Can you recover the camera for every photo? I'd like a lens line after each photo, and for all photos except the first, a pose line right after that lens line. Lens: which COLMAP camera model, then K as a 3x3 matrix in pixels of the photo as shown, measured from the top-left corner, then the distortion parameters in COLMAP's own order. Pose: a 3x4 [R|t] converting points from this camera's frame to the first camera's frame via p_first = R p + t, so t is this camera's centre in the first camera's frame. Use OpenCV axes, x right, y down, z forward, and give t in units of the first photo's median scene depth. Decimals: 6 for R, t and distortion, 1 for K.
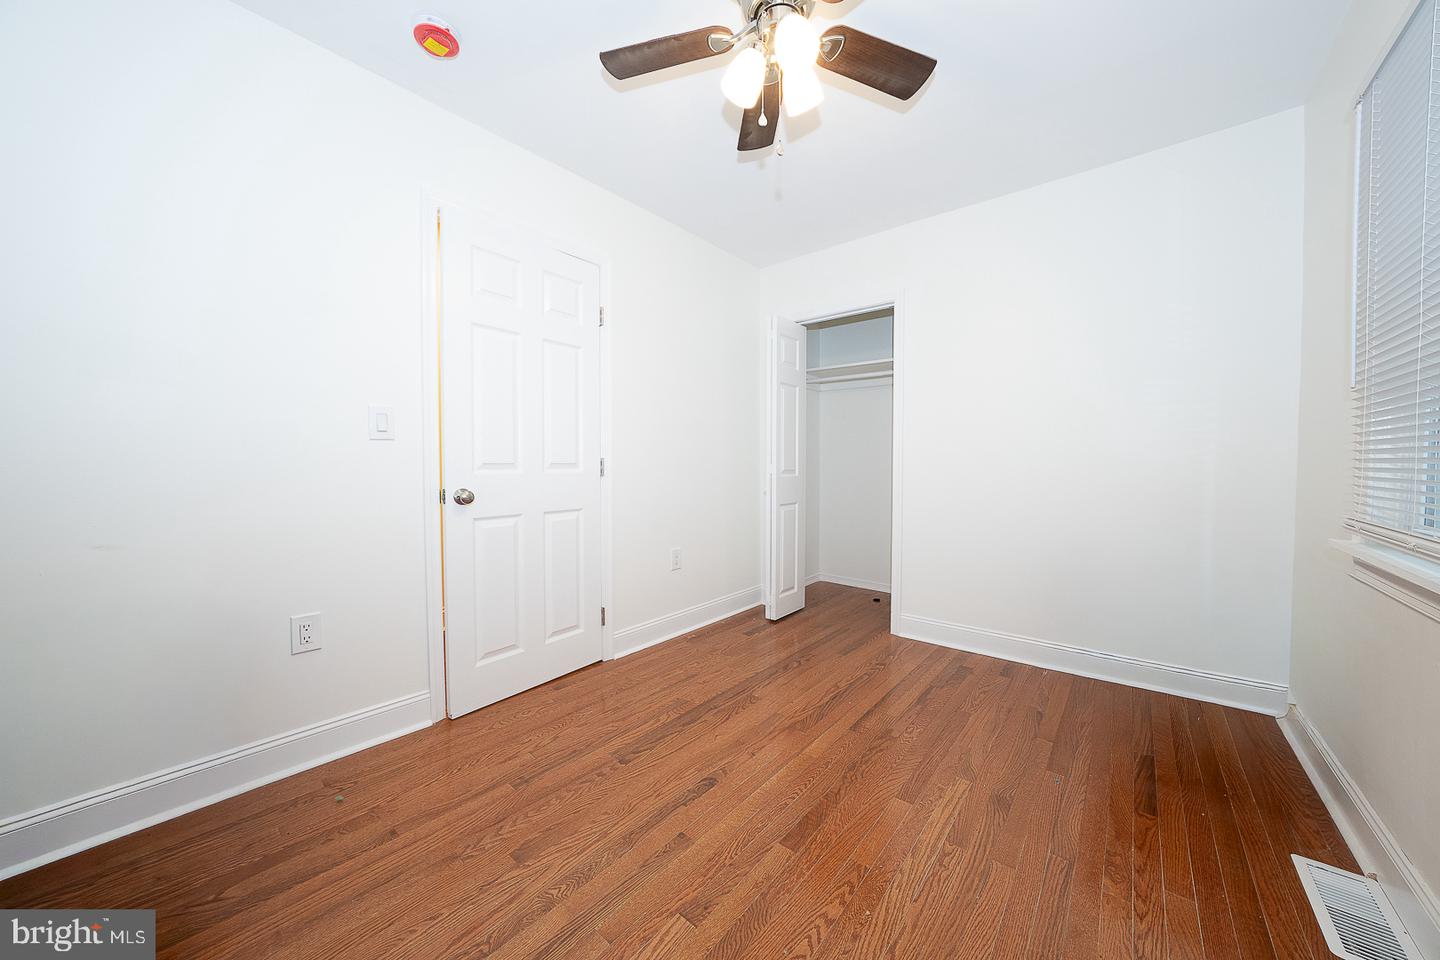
lens RADIAL K [[495.0, 0, 723.9], [0, 495.0, 475.4], [0, 0, 1]] dist [-0.029678, 0.006540]
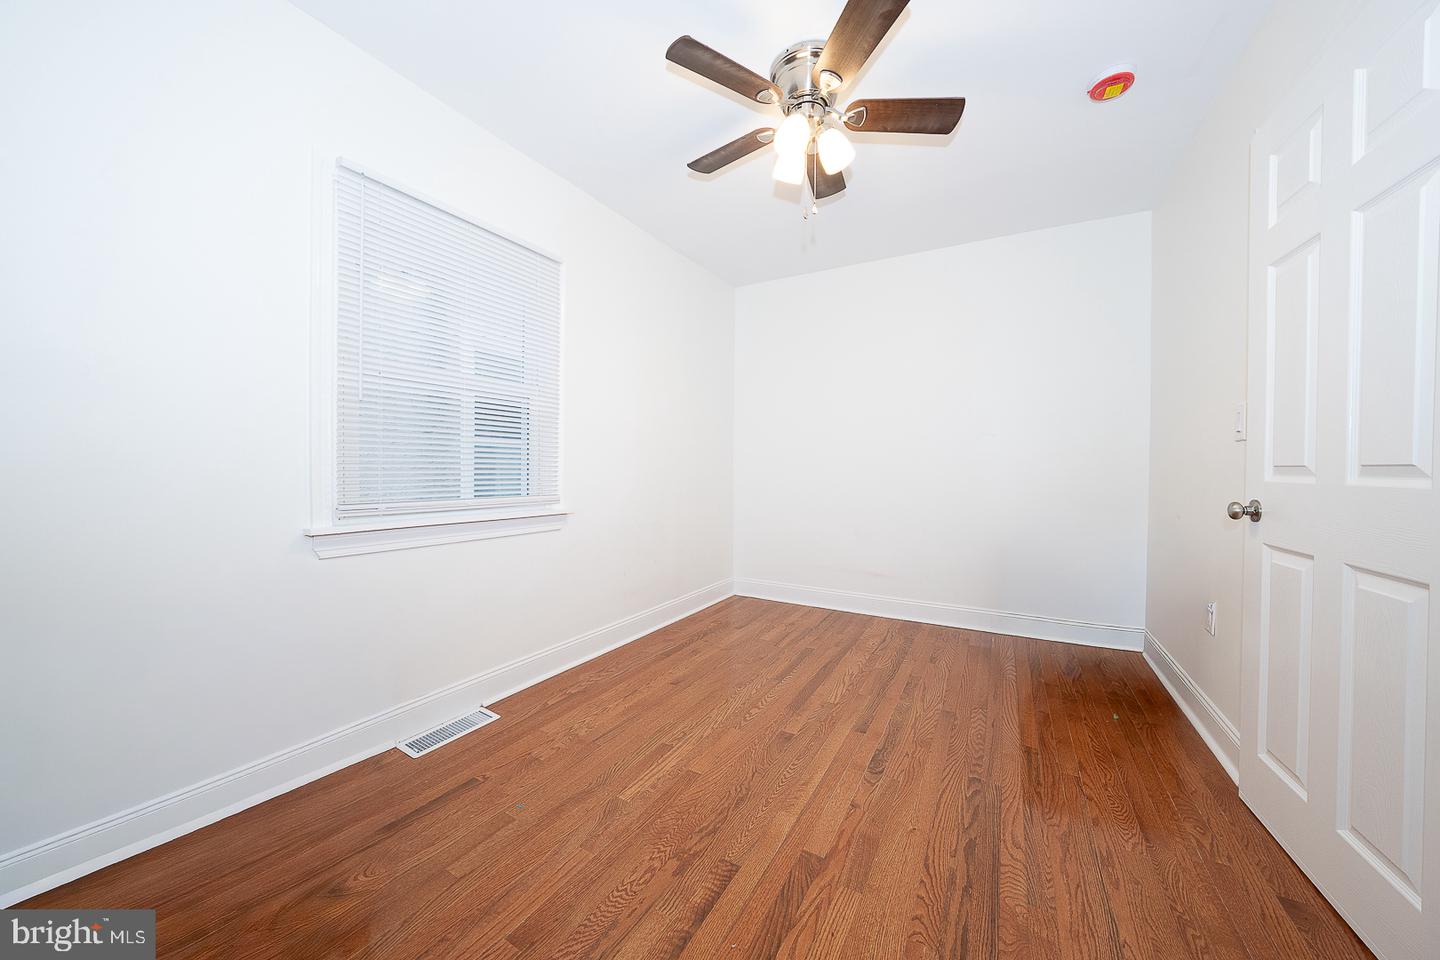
lens RADIAL K [[495.0, 0, 723.9], [0, 495.0, 475.4], [0, 0, 1]] dist [-0.029678, 0.006540]
pose [[-0.984517, -0.003326, -0.175260, 0.477316], [-0.010954, 0.999033, 0.042571, -0.040450], [0.174949, 0.043831, -0.983601, 1.966402]]
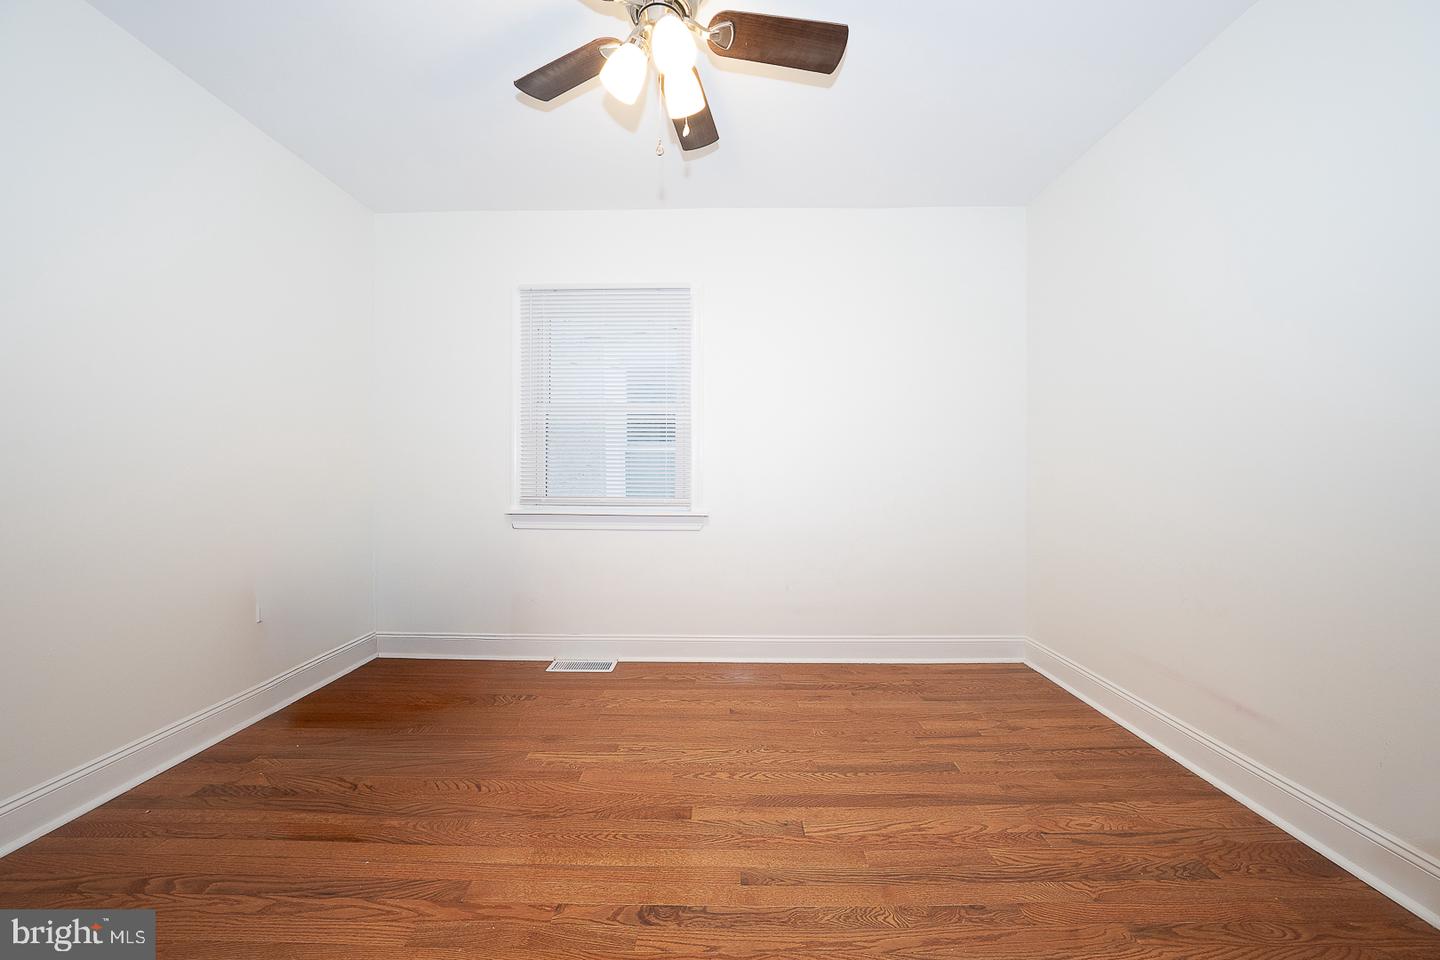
lens RADIAL K [[495.0, 0, 723.9], [0, 495.0, 475.4], [0, 0, 1]] dist [-0.029678, 0.006540]
pose [[-0.635595, -0.005348, 0.772004, -0.646753], [0.018869, 0.999570, 0.022459, -0.023853], [-0.771792, 0.028841, -0.635221, 1.363555]]
